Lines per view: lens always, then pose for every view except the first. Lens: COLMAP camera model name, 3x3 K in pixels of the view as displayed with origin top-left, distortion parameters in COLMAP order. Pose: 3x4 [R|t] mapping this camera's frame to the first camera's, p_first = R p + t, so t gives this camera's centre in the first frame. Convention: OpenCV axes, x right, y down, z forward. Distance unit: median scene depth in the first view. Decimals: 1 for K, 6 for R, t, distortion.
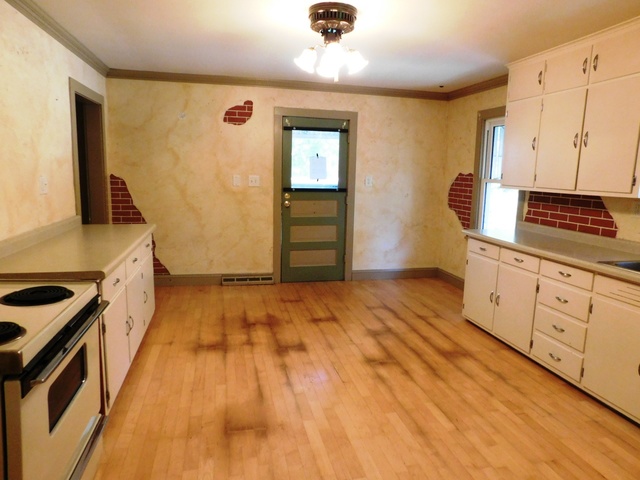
lens RADIAL K [[423.6, 0, 320.0], [0, 423.6, 240.0], [0, 0, 1]] dist [-0.004700, 0.000870]
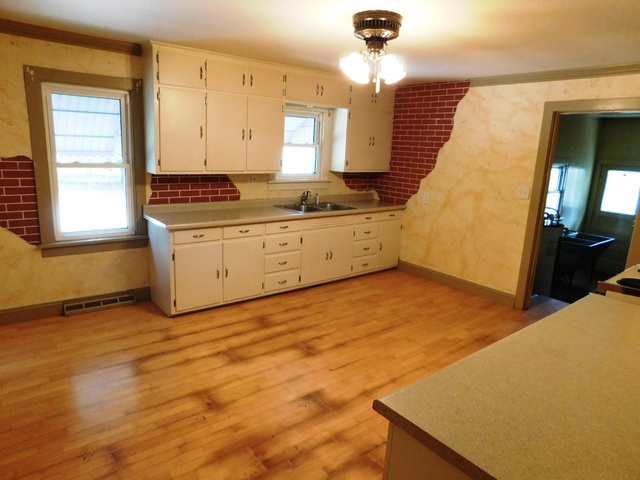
lens RADIAL K [[423.6, 0, 320.0], [0, 423.6, 240.0], [0, 0, 1]] dist [-0.004700, 0.000870]
pose [[-0.426471, -0.245495, 0.870548, -0.663075], [0.090939, 0.945948, 0.311308, -0.274234], [-0.899918, 0.211931, -0.381094, 1.188985]]
